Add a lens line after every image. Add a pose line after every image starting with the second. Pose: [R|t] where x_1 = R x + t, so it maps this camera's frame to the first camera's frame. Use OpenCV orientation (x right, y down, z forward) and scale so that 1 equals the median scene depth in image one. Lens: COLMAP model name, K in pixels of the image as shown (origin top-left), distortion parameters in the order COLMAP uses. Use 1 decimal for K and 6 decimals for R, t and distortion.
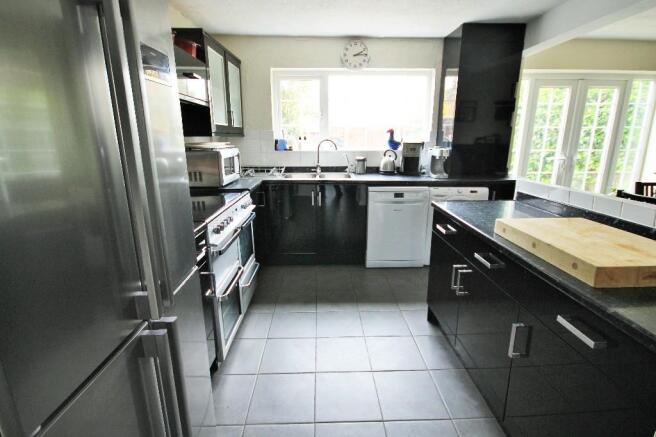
lens RADIAL K [[320.2, 0, 329.4], [0, 320.2, 216.0], [0, 0, 1]] dist [-0.002467, -0.000864]
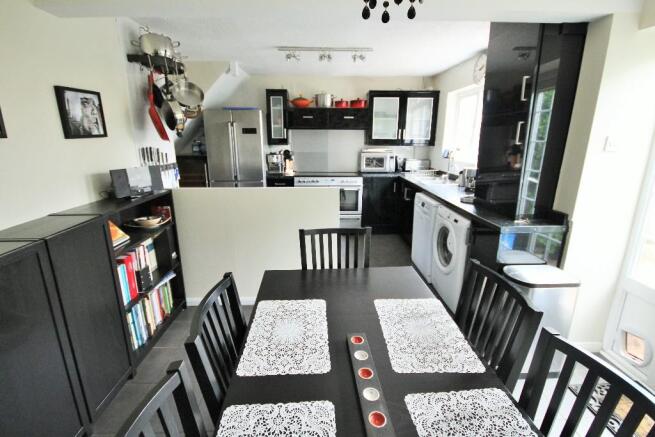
lens RADIAL K [[306.4, 0, 329.6], [0, 306.4, 216.3], [0, 0, 1]] dist [0.000427, -0.006713]
pose [[0.007533, 0.253724, -0.967247, 1.140075], [-0.244158, 0.938466, 0.244272, -0.188334], [0.969706, 0.234321, 0.069018, 0.585044]]
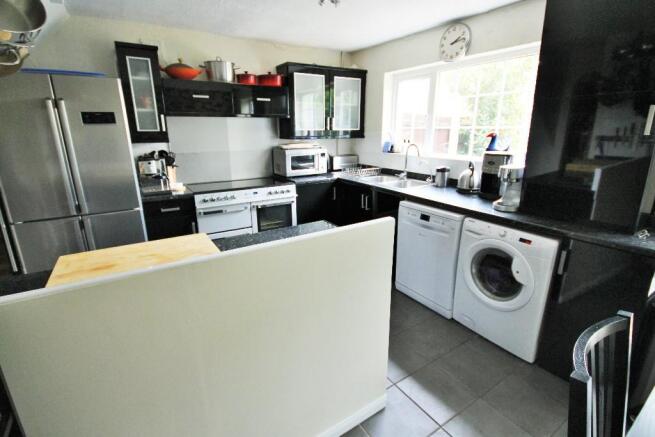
lens RADIAL K [[319.7, 0, 328.9], [0, 319.7, 216.0], [0, 0, 1]] dist [-0.002467, -0.000864]
pose [[0.517272, 0.228896, -0.824643, 0.702616], [-0.203647, 0.968813, 0.141172, -0.123423], [0.831239, 0.094912, 0.547753, 0.328612]]
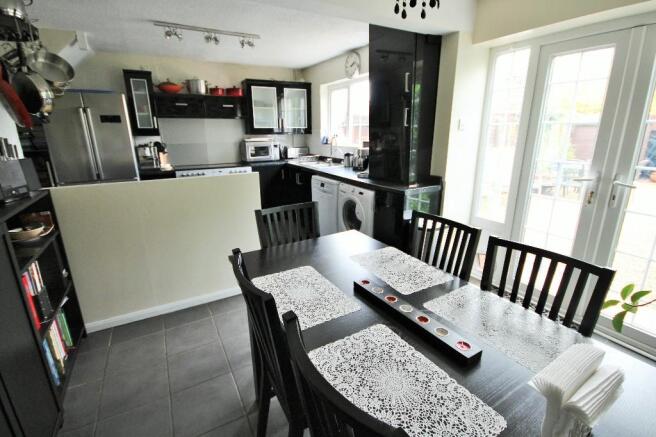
lens RADIAL K [[306.8, 0, 330.1], [0, 306.8, 216.3], [0, 0, 1]] dist [0.000427, -0.006713]
pose [[0.470605, 0.236460, -0.850069, 1.149674], [-0.205766, 0.966269, 0.154869, -0.124976], [0.858016, 0.102033, 0.503387, 0.422519]]
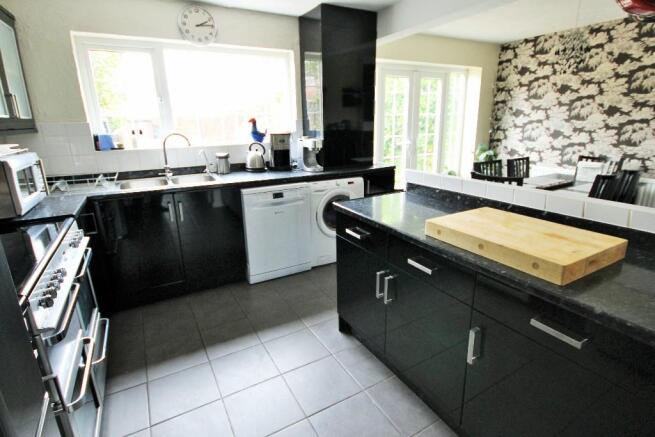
lens RADIAL K [[339.5, 0, 329.8], [0, 339.5, 216.2], [0, 0, 1]] dist [-0.000938, -0.000384]
pose [[0.882083, -0.141902, 0.449215, -0.076960], [0.128405, 0.989871, 0.060553, -0.043529], [-0.453258, 0.004269, 0.891369, 0.103714]]
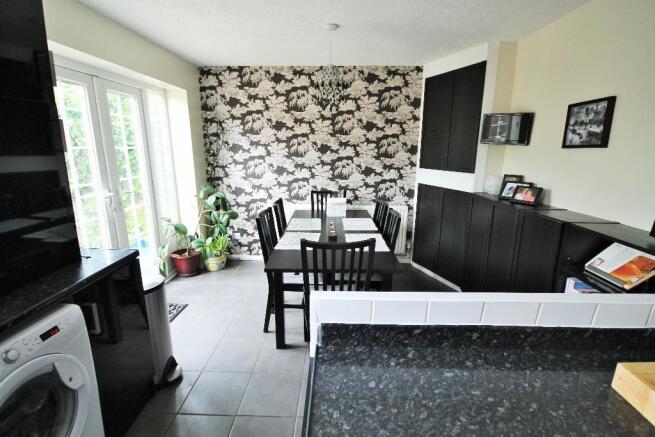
lens RADIAL K [[306.4, 0, 329.6], [0, 306.4, 216.3], [0, 0, 1]] dist [0.000427, -0.006713]
pose [[0.051865, -0.219208, 0.974299, 0.151618], [0.234737, 0.950954, 0.201459, -0.184077], [-0.970674, 0.218255, 0.100778, 0.591154]]
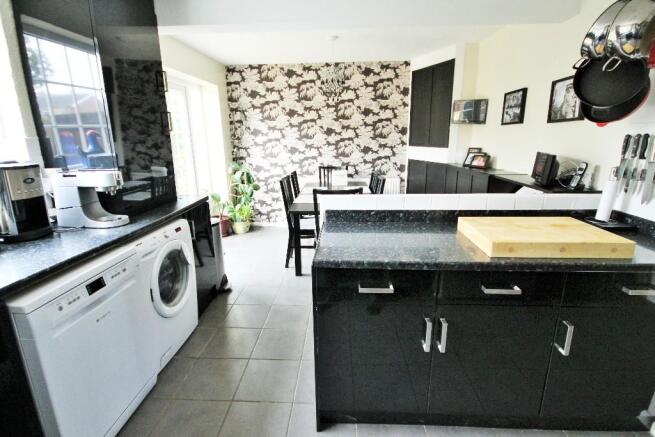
lens RADIAL K [[319.7, 0, 328.9], [0, 319.7, 216.0], [0, 0, 1]] dist [-0.002467, -0.000864]
pose [[0.076469, -0.246009, 0.966246, -0.147165], [0.251795, 0.942438, 0.220020, -0.158427], [-0.964755, 0.226472, 0.134011, 0.567303]]
